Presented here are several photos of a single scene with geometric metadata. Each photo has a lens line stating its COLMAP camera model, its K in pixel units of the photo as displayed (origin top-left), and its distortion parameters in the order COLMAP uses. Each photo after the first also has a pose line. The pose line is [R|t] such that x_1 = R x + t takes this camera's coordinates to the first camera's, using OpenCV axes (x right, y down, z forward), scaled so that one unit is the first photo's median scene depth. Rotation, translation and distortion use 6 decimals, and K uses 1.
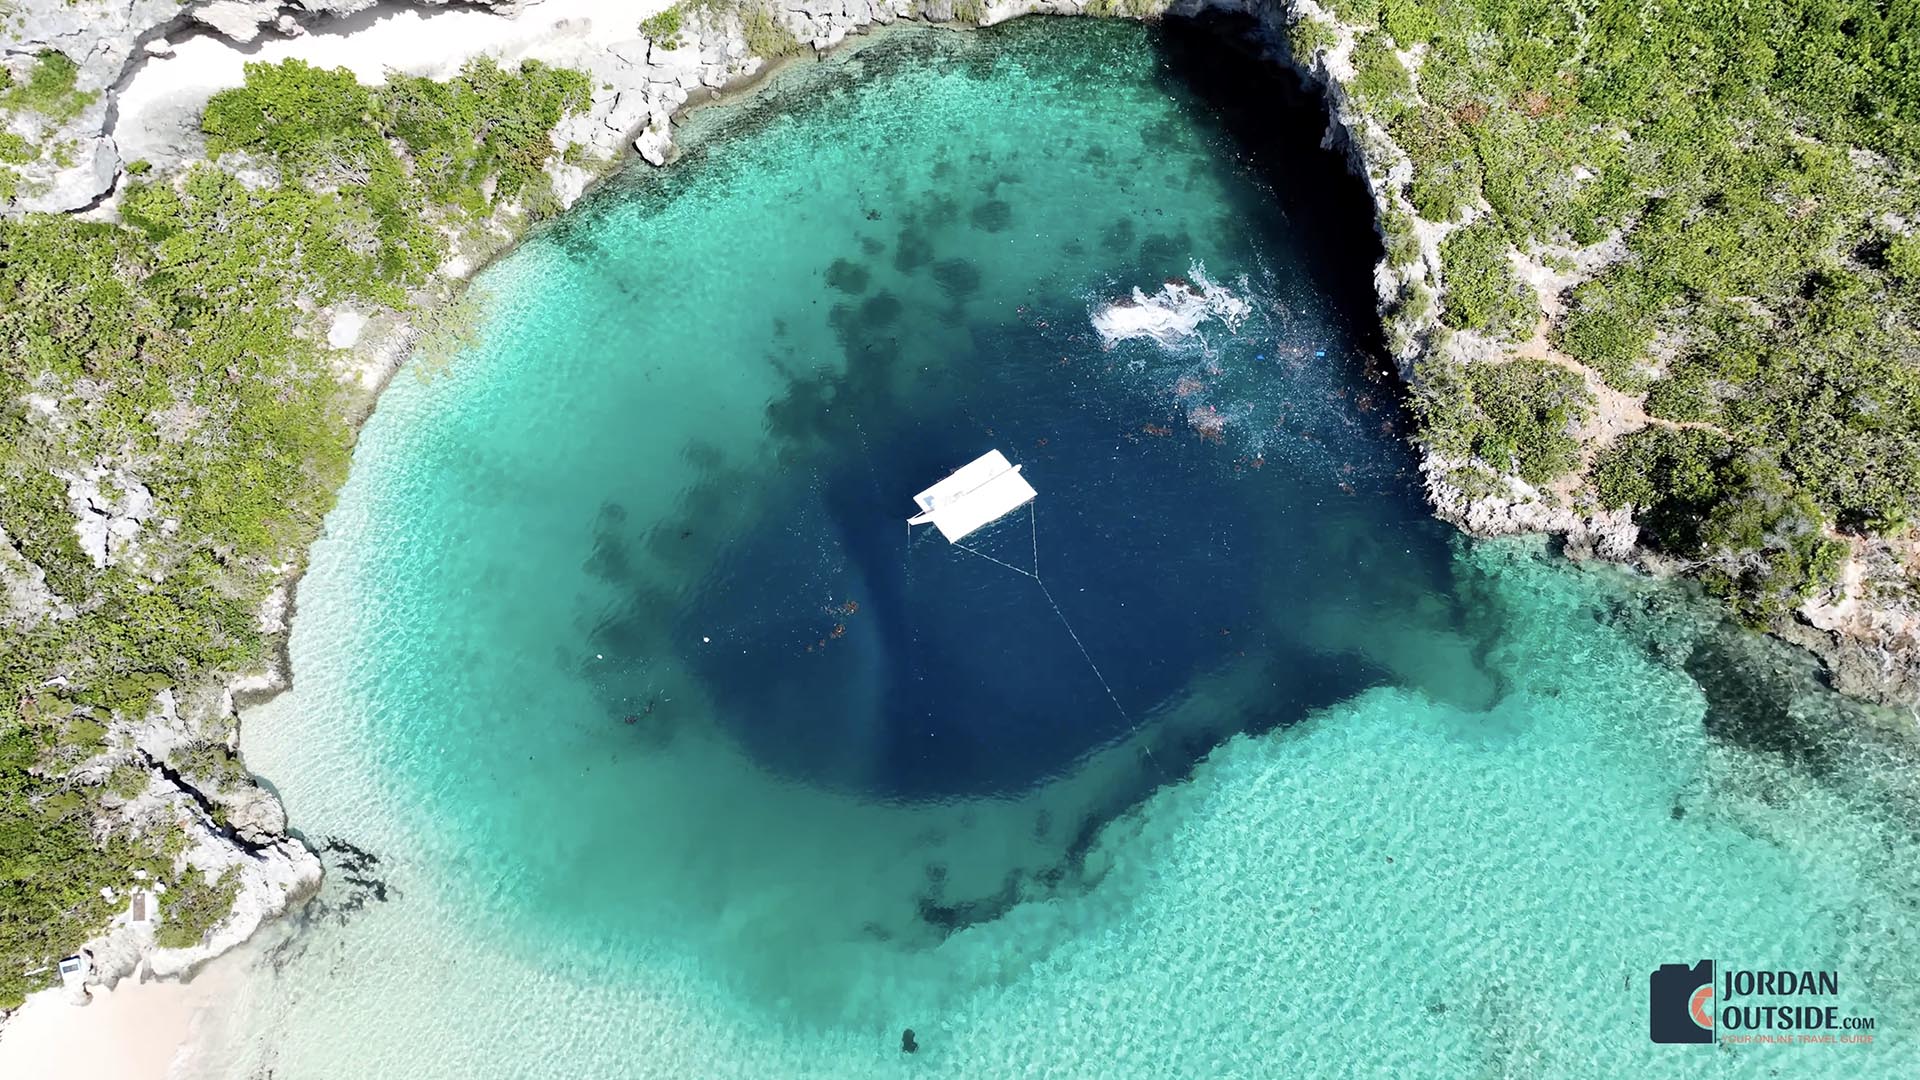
lens RADIAL K [[1467.3, 0, 956.0], [0, 1467.3, 528.7], [0, 0, 1]] dist [-0.003313, 0.019053]
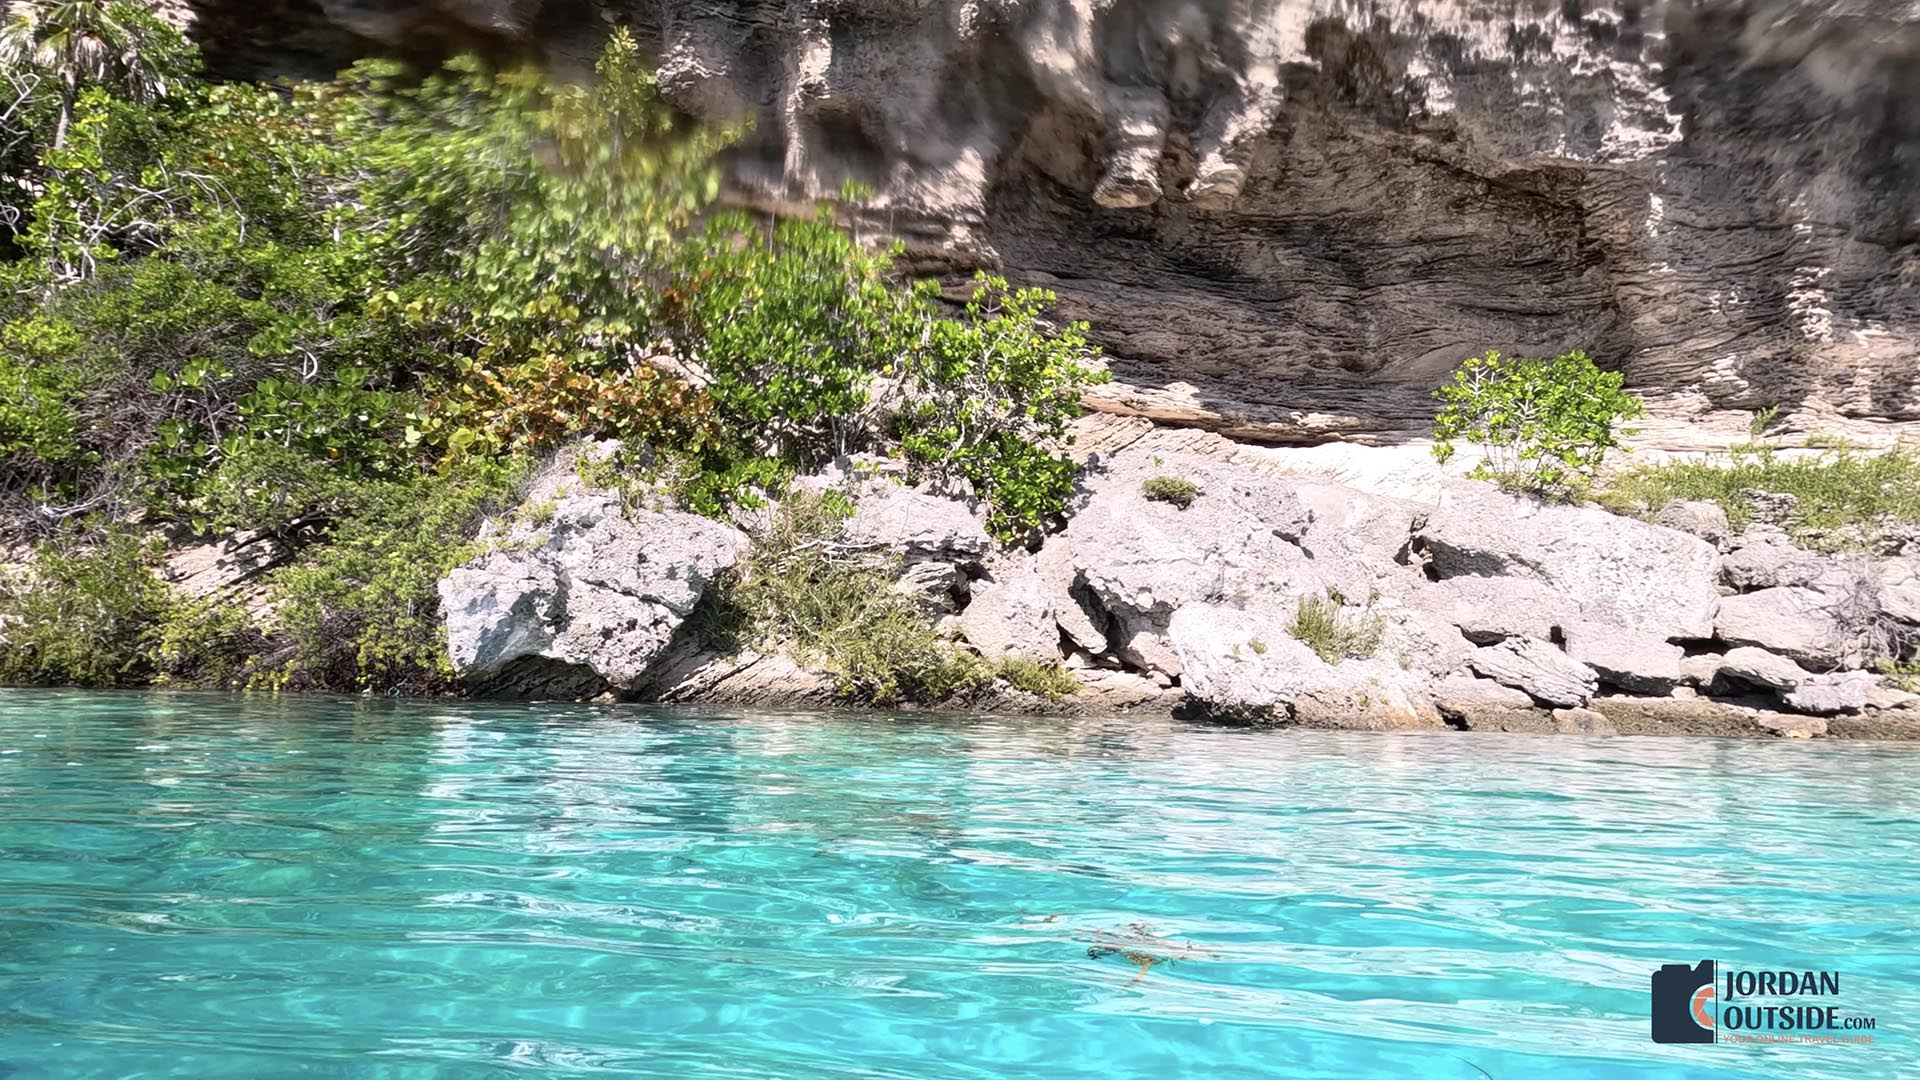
lens RADIAL K [[1250.4, 0, 975.9], [0, 1250.4, 535.6], [0, 0, 1]] dist [0.005645, -0.011959]
pose [[0.779969, -0.050331, -0.623791, -0.171244], [-0.539066, 0.452288, -0.710524, -0.186389], [0.317895, 0.890451, 0.325638, 1.061262]]
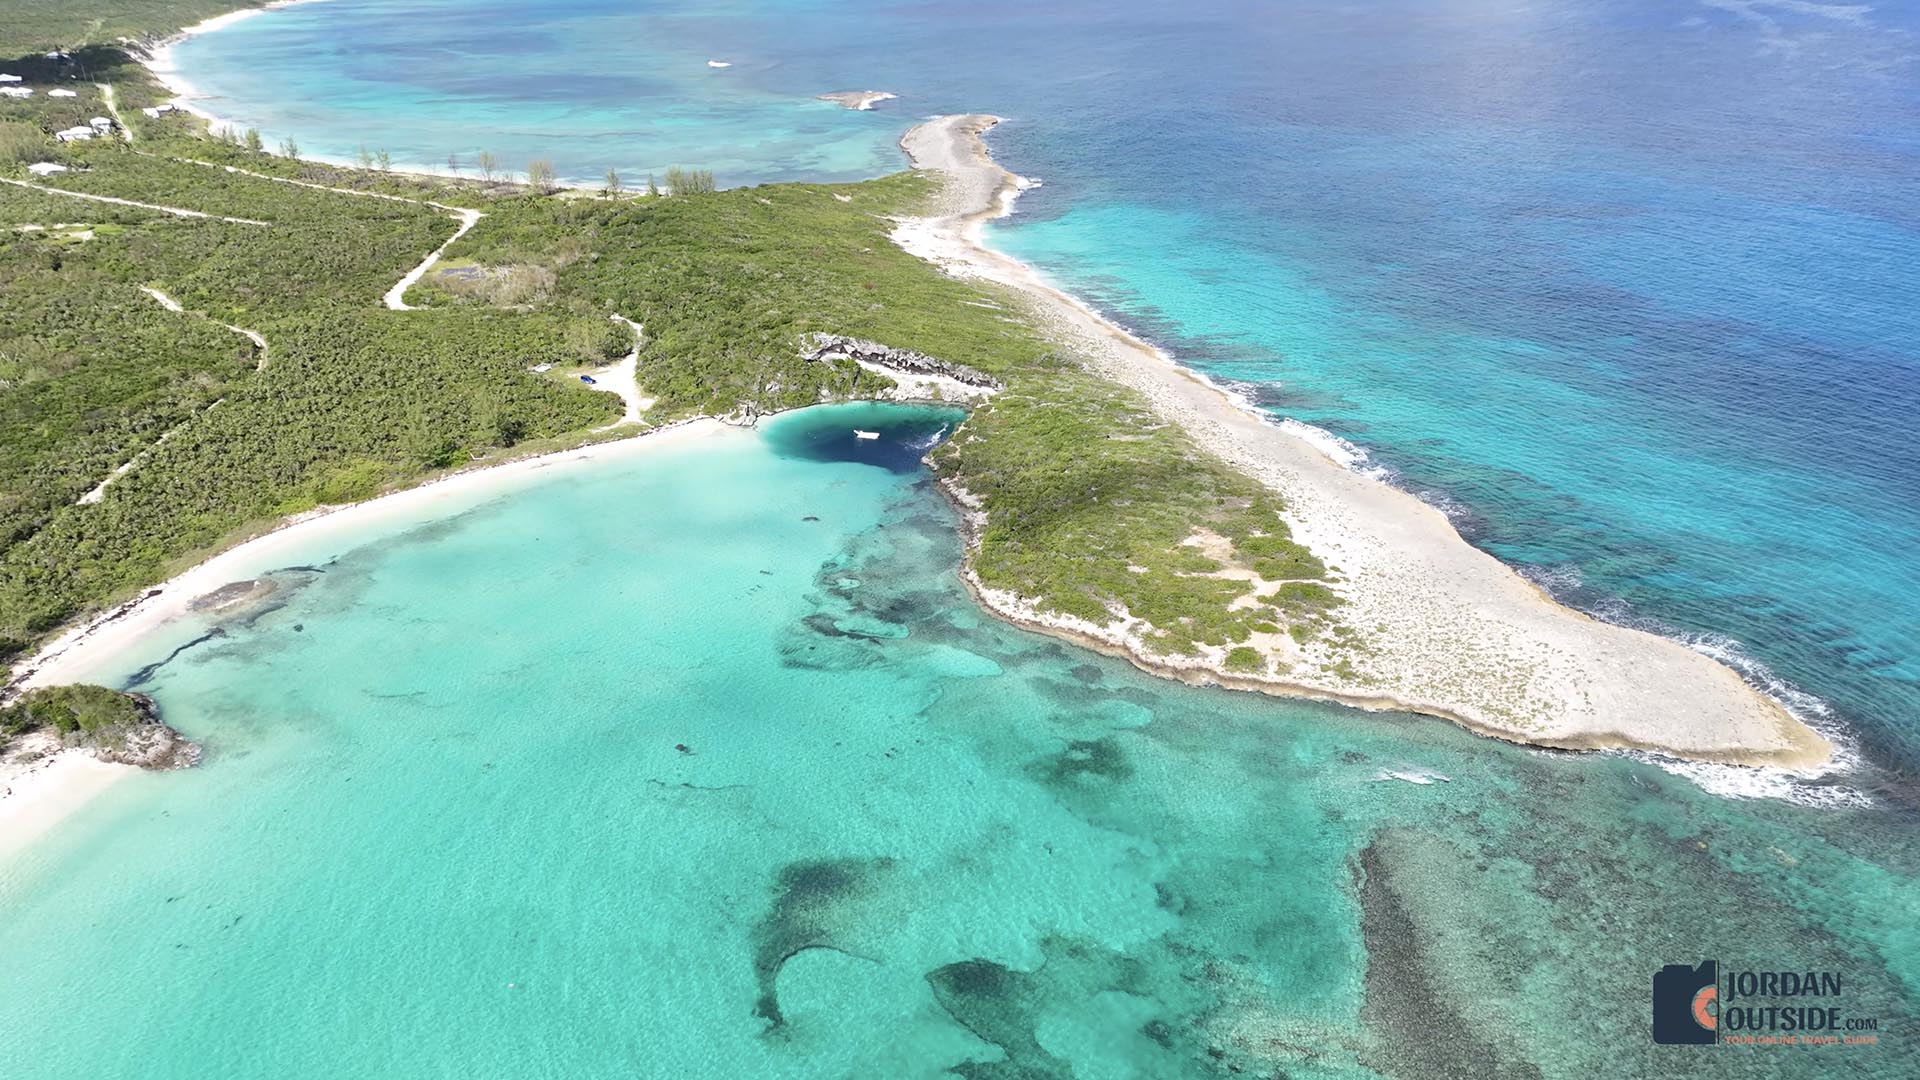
lens RADIAL K [[1467.3, 0, 962.5], [0, 1467.3, 551.2], [0, 0, 1]] dist [-0.003313, 0.019053]
pose [[0.644902, 0.303777, -0.701300, 3.958049], [-0.631399, 0.728797, -0.264935, 1.432260], [0.430624, 0.613657, 0.661807, -2.064415]]
